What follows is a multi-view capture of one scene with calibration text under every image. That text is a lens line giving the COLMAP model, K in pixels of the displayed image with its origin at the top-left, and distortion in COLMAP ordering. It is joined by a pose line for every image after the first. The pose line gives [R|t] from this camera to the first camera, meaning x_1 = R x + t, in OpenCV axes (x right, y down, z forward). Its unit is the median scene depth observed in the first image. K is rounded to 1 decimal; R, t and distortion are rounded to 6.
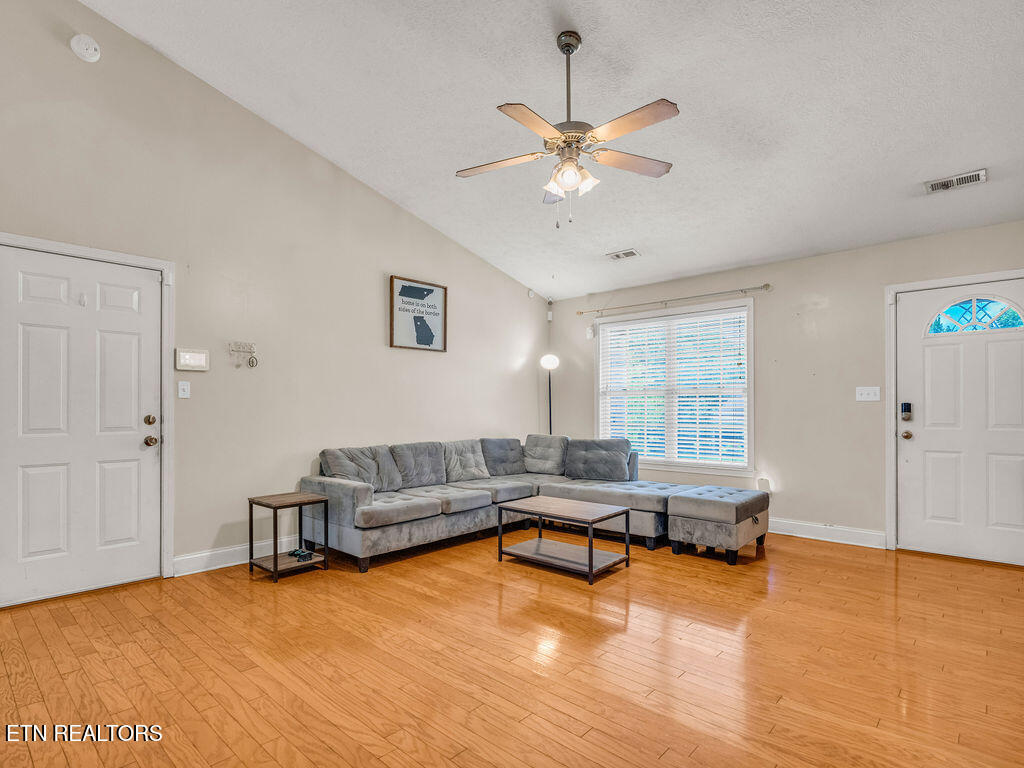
lens RADIAL K [[532.9, 0, 484.5], [0, 532.9, 397.7], [0, 0, 1]] dist [-0.006656, -0.000233]
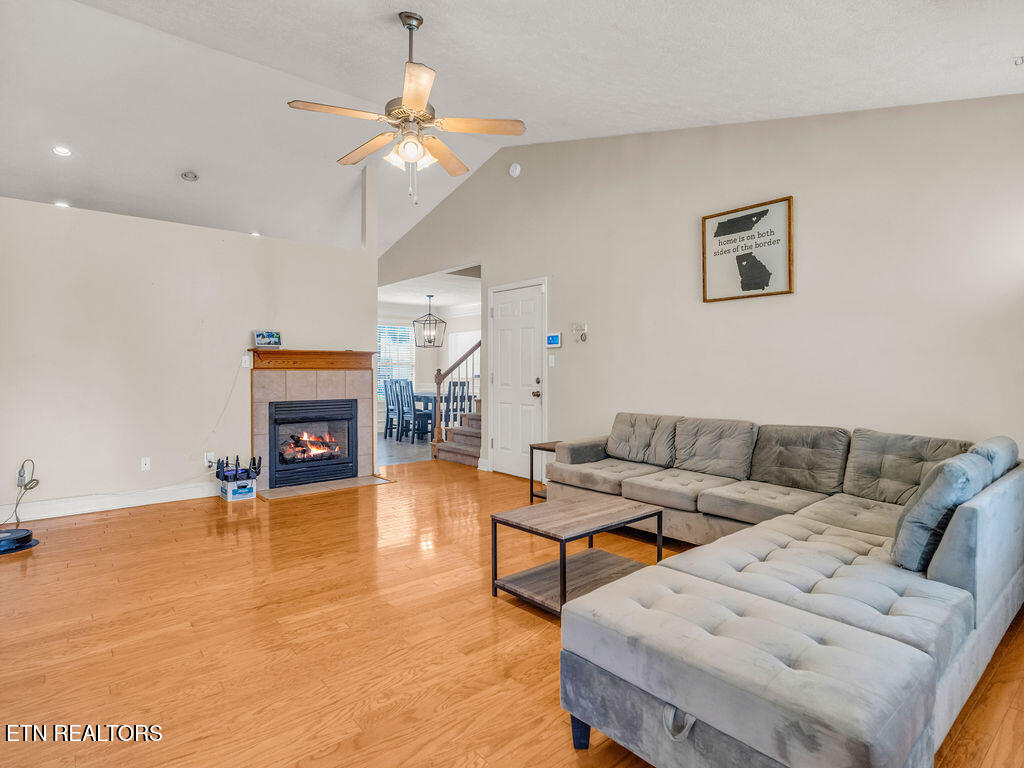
lens RADIAL K [[545.4, 0, 505.0], [0, 545.4, 371.8], [0, 0, 1]] dist [-0.004397, -0.000269]
pose [[-0.116131, 0.002396, -0.993231, 0.696601], [0.013469, 0.999909, 0.000837, 0.009086], [0.993143, -0.013280, -0.116153, 0.766080]]
